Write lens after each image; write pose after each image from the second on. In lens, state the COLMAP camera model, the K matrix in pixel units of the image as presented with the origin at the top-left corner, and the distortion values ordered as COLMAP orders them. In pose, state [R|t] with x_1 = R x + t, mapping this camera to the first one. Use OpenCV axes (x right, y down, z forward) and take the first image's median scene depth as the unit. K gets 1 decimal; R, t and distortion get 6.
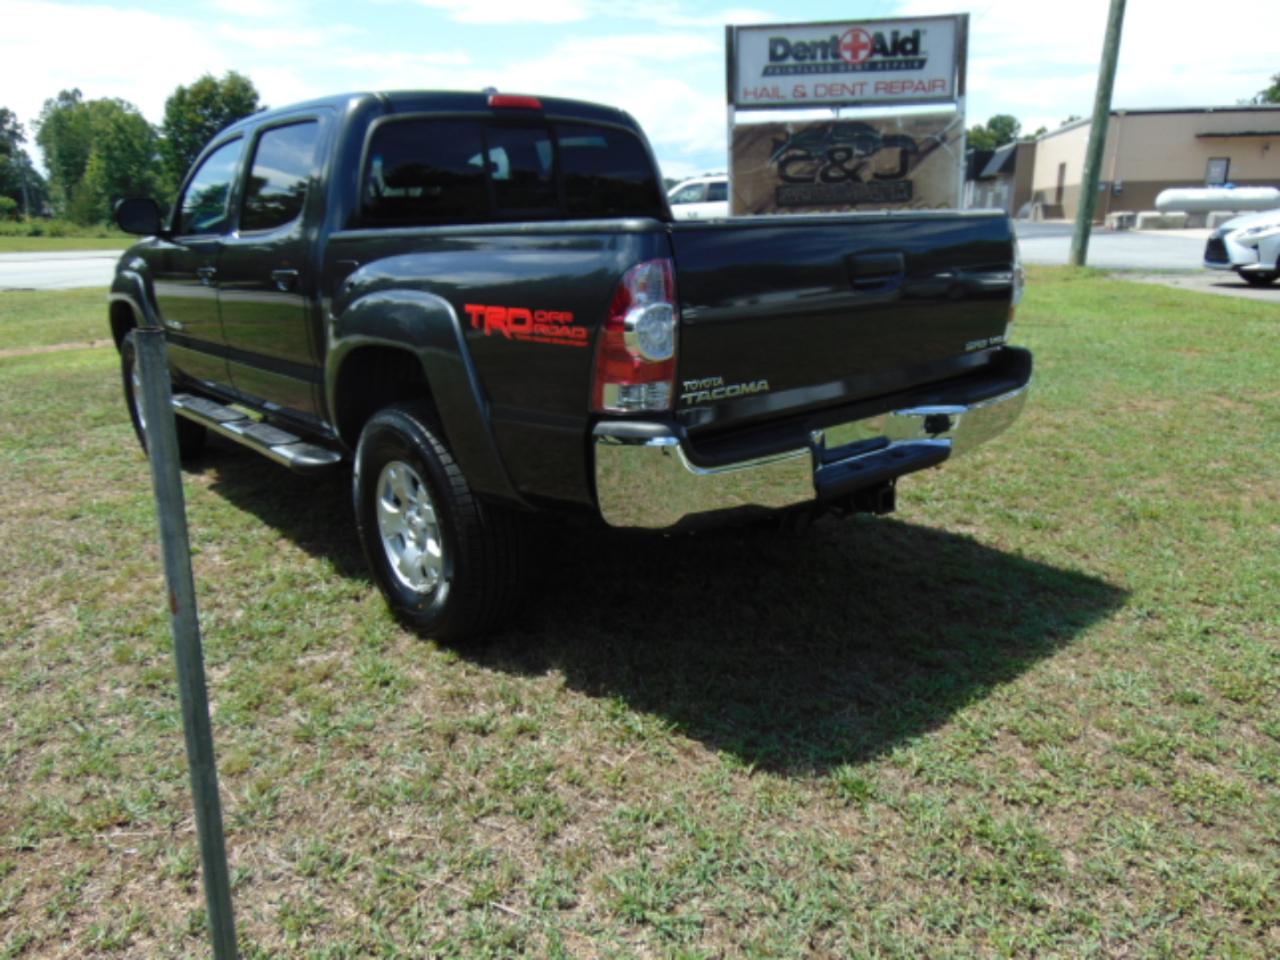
lens RADIAL K [[933.6, 0, 607.0], [0, 933.6, 474.8], [0, 0, 1]] dist [0.007107, 0.031401]
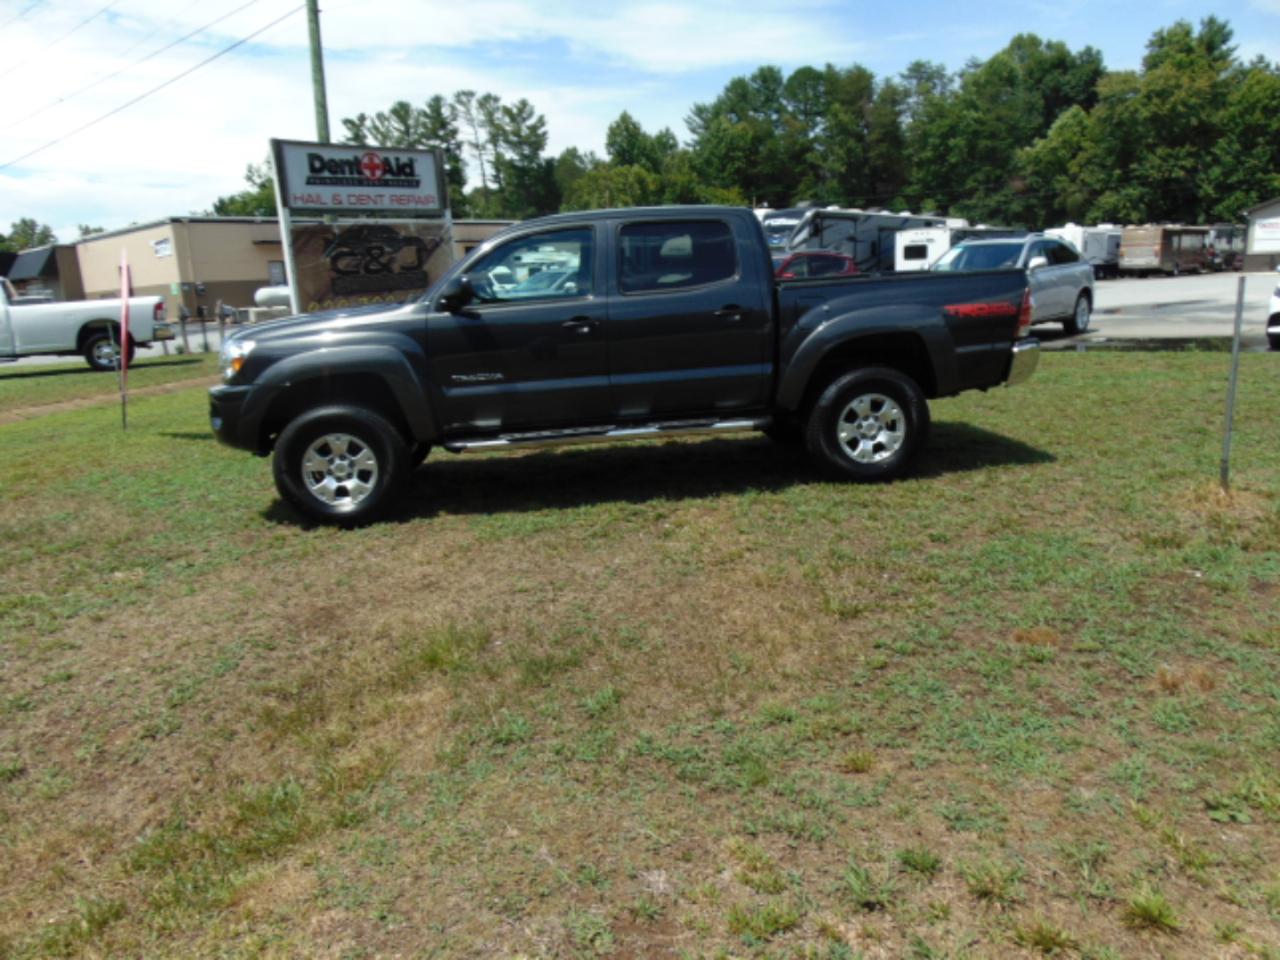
lens RADIAL K [[997.4, 0, 640.0], [0, 997.4, 480.0], [0, 0, 1]] dist [-0.023169, 0.065447]
pose [[0.540611, -0.187221, 0.820176, -0.682417], [0.276015, 0.960429, 0.037304, -0.014240], [-0.794705, 0.206214, 0.570894, 0.061240]]
